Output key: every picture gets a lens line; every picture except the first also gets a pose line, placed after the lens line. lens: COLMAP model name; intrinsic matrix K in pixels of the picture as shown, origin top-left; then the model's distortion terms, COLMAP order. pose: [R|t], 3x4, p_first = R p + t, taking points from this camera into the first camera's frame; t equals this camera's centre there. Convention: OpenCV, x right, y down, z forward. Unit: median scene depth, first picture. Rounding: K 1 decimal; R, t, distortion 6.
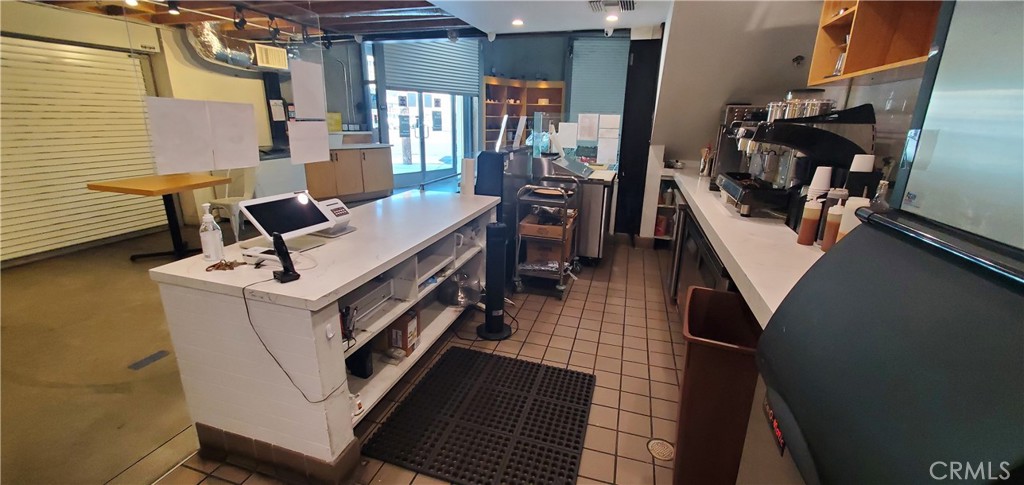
lens RADIAL K [[403.0, 0, 511.4], [0, 403.0, 238.2], [0, 0, 1]] dist [-0.000339, -0.000205]
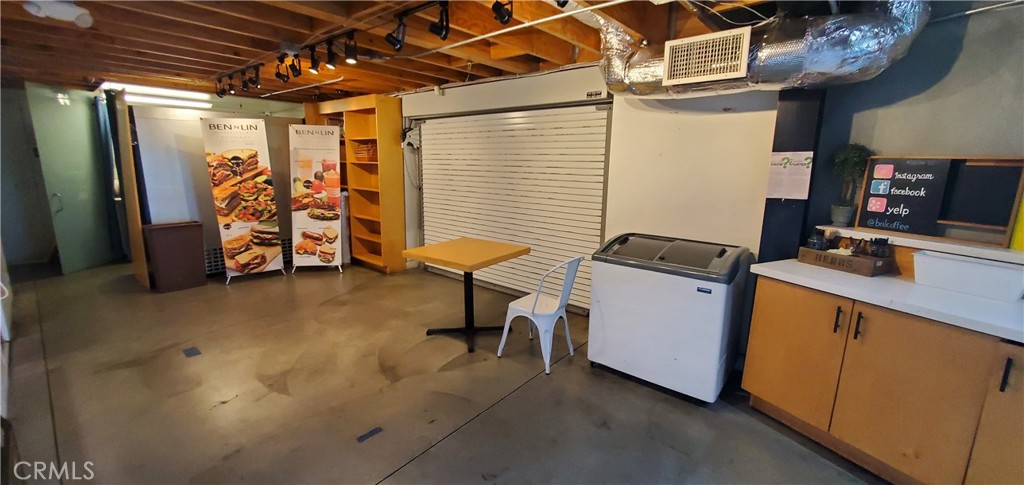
lens RADIAL K [[406.1, 0, 510.9], [0, 406.1, 236.7], [0, 0, 1]] dist [0.008901, -0.004543]
pose [[-0.398615, 0.143997, -0.905743, -0.076299], [-0.286190, 0.918751, 0.272016, -0.333355], [0.871322, 0.367644, -0.325017, 1.042482]]
